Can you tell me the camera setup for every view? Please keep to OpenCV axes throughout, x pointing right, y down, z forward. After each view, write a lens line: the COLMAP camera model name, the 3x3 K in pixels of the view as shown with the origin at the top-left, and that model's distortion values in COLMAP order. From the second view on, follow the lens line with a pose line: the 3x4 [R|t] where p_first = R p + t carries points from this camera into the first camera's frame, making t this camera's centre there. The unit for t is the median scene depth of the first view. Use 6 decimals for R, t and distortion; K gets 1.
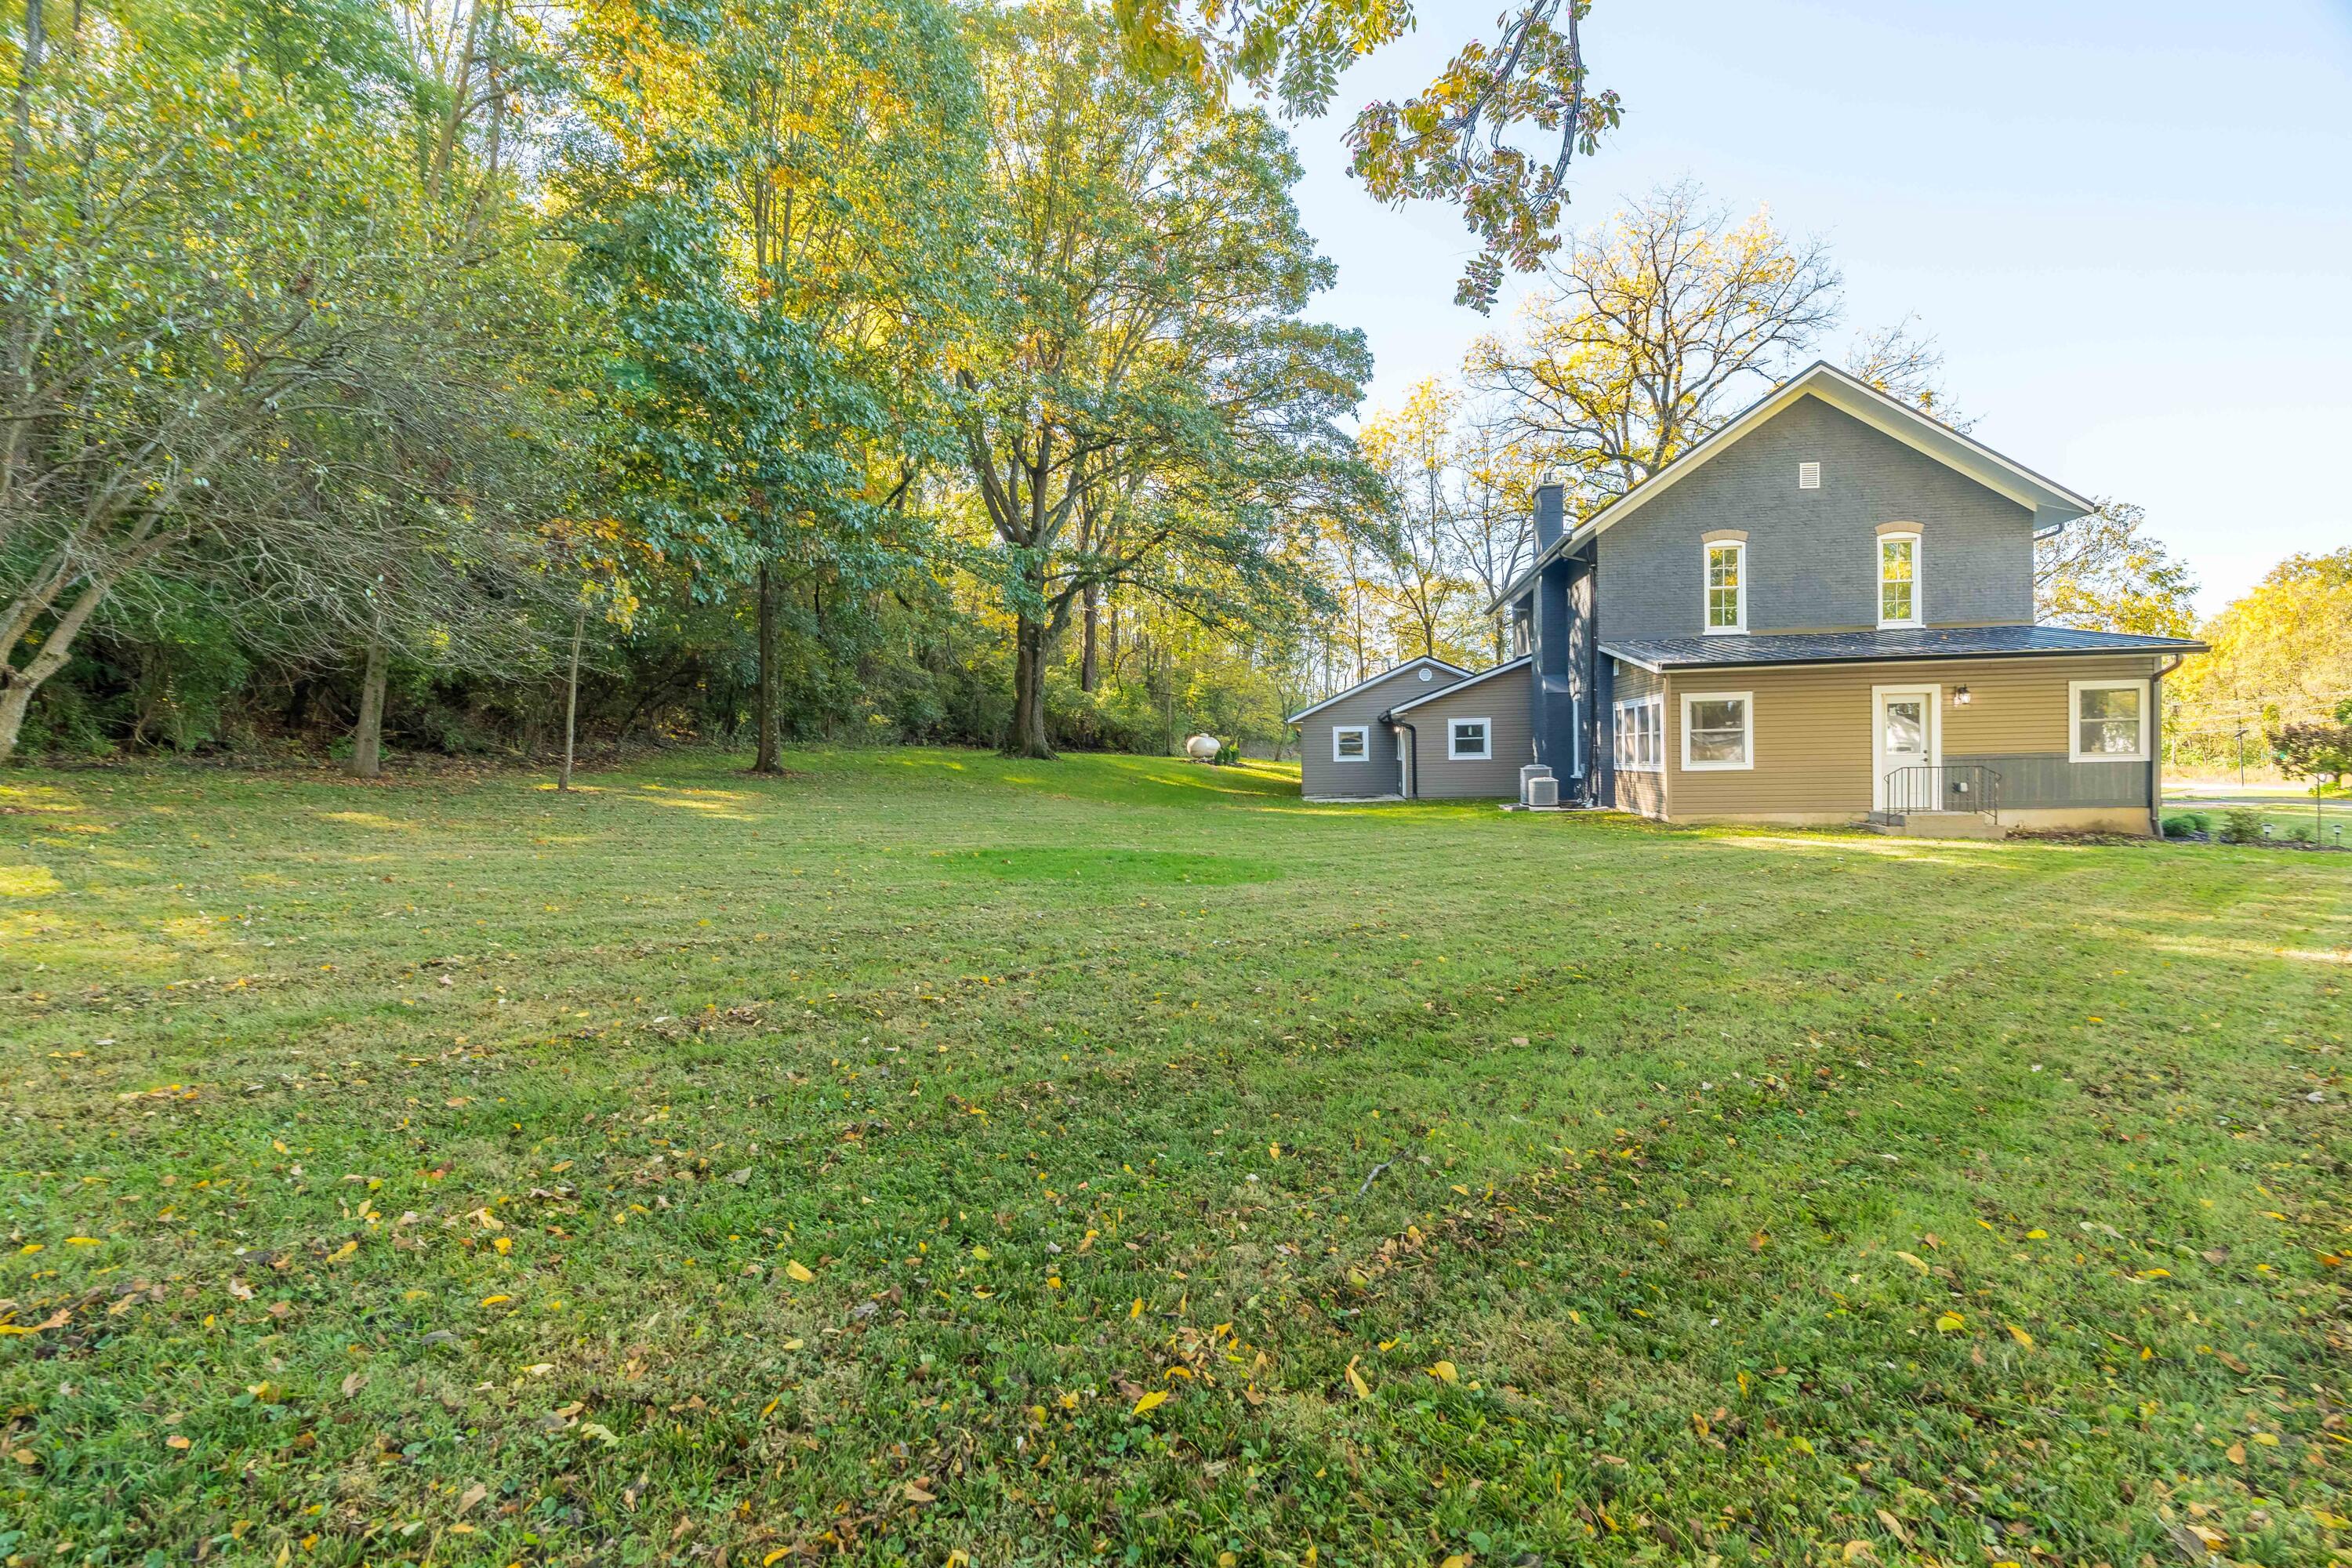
lens RADIAL K [[1059.2, 0, 1176.0], [0, 1059.2, 784.0], [0, 0, 1]] dist [-0.006820, 0.000205]
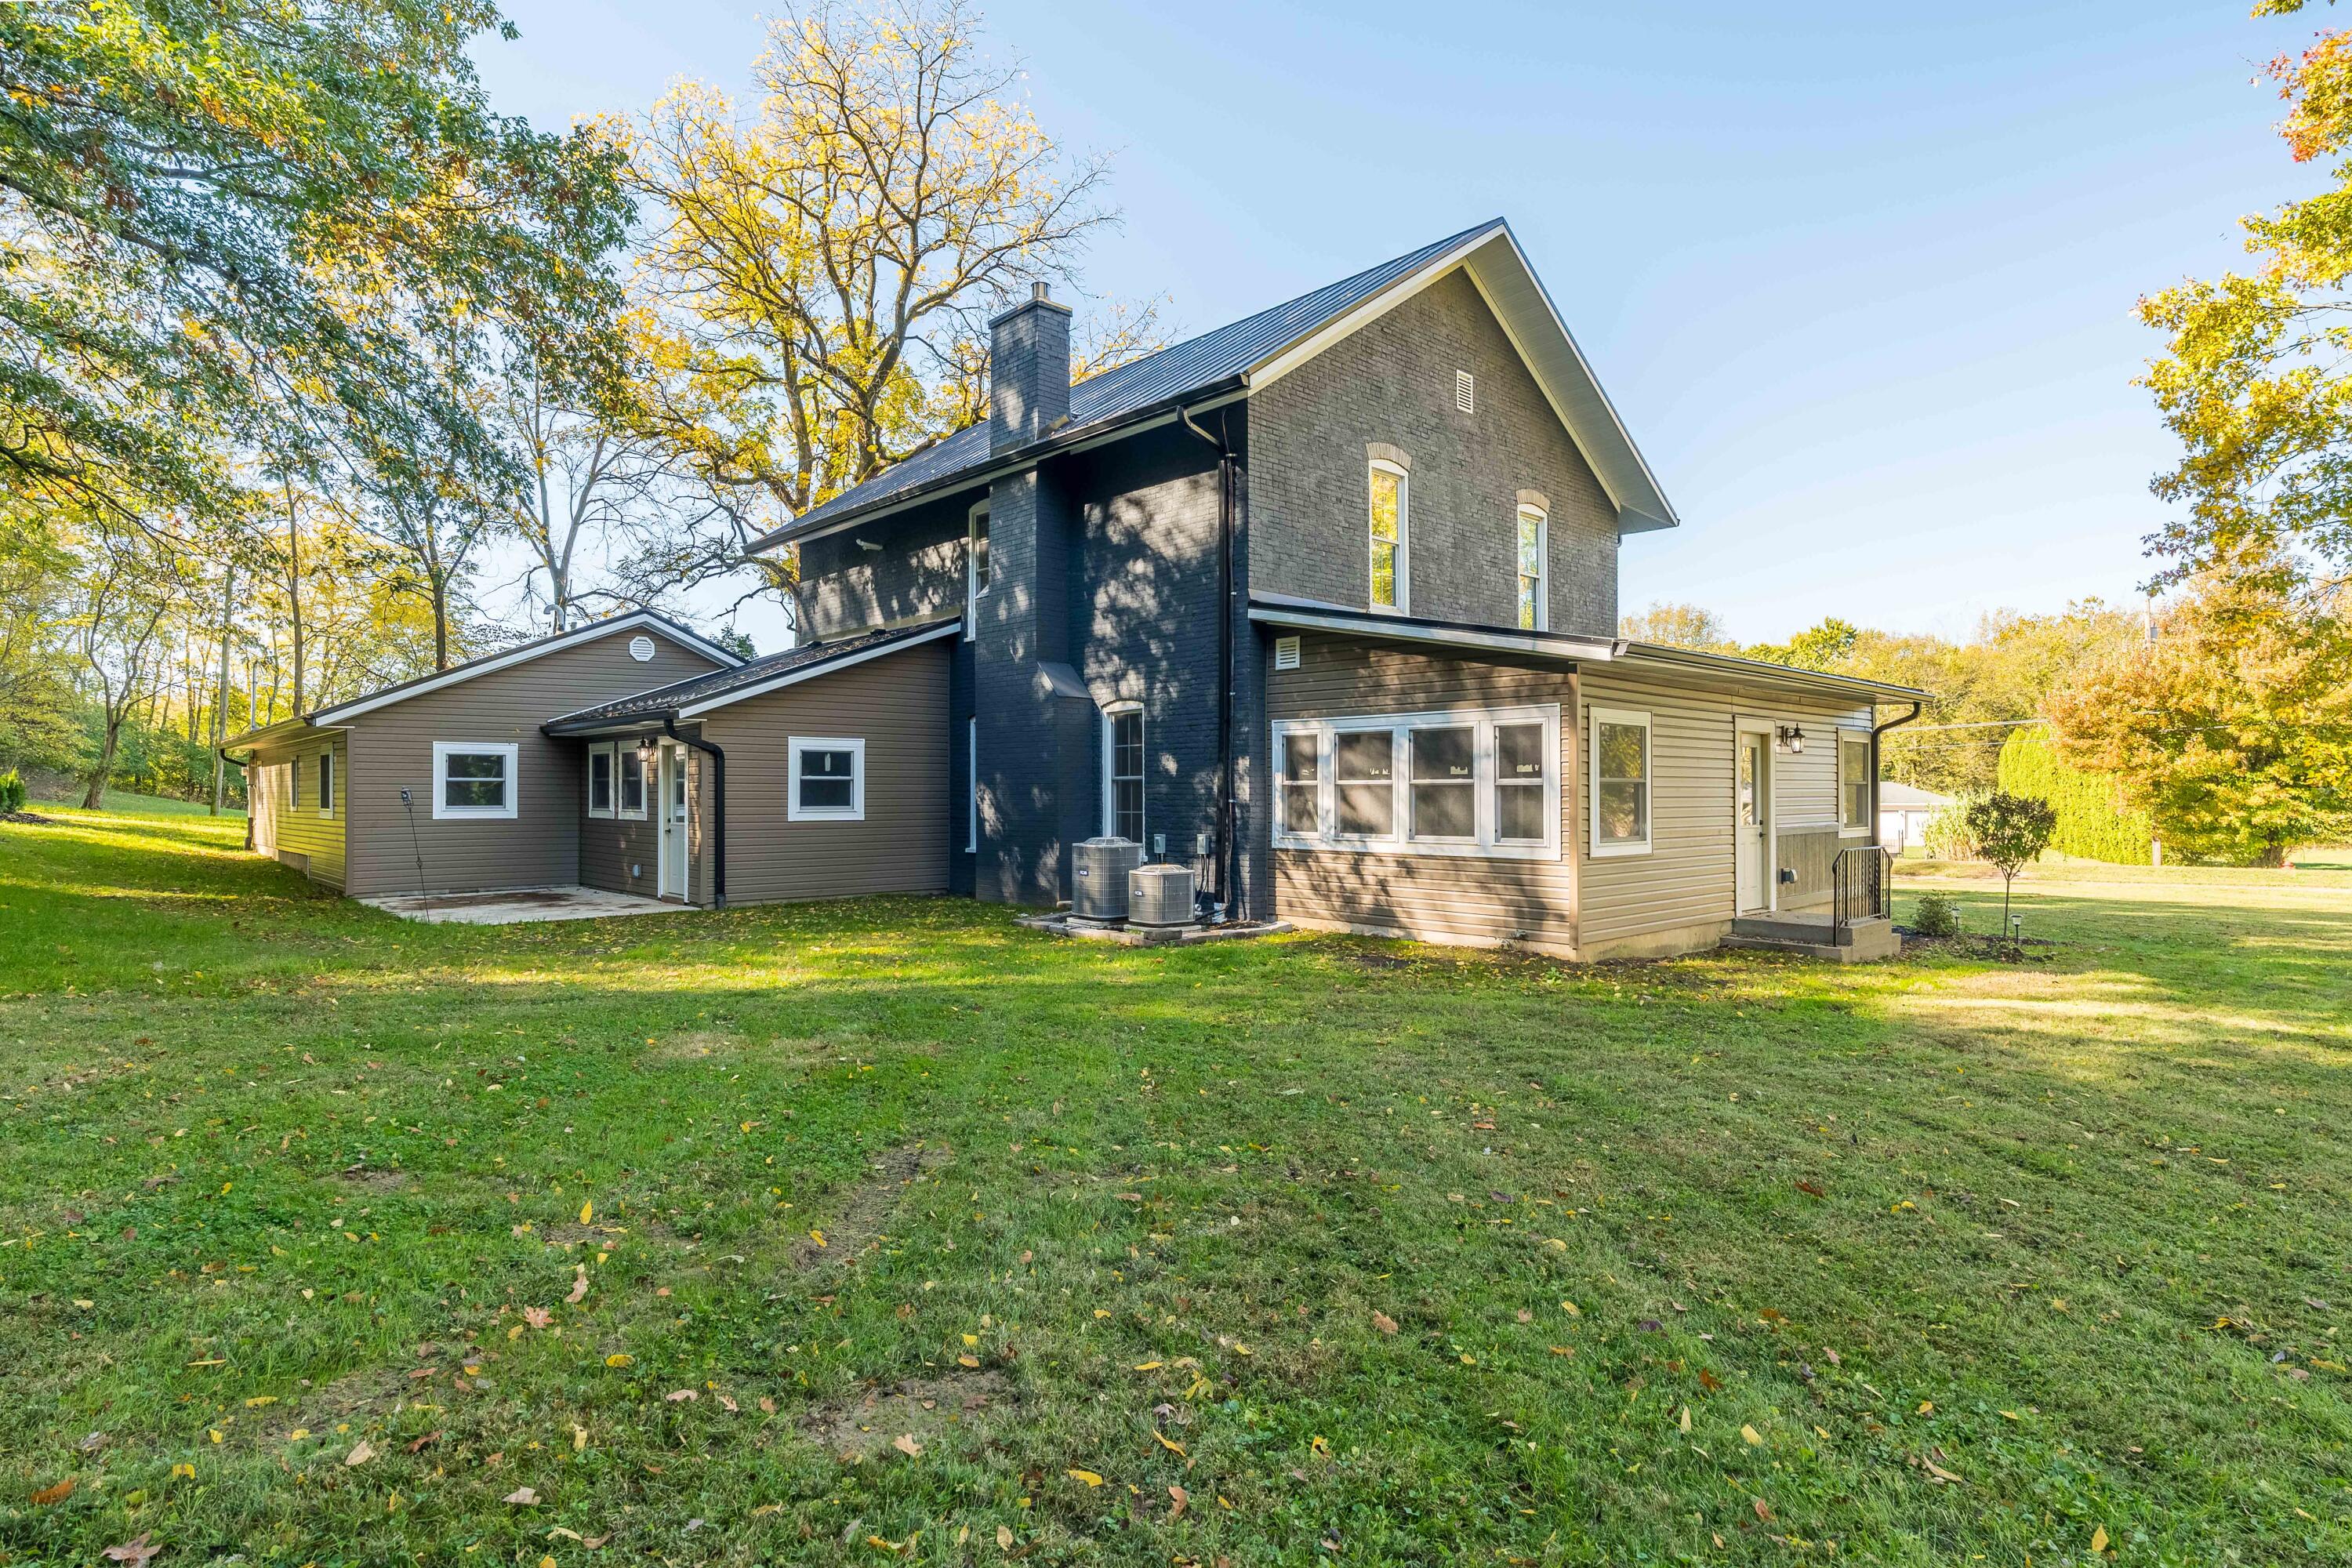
lens RADIAL K [[1202.9, 0, 1176.0], [0, 1202.9, 784.0], [0, 0, 1]] dist [0.002066, 0.000270]
pose [[0.619241, 0.023707, 0.784843, -0.065778], [0.005138, 0.999400, -0.034241, -0.020050], [-0.785184, 0.025236, 0.618748, 0.520678]]
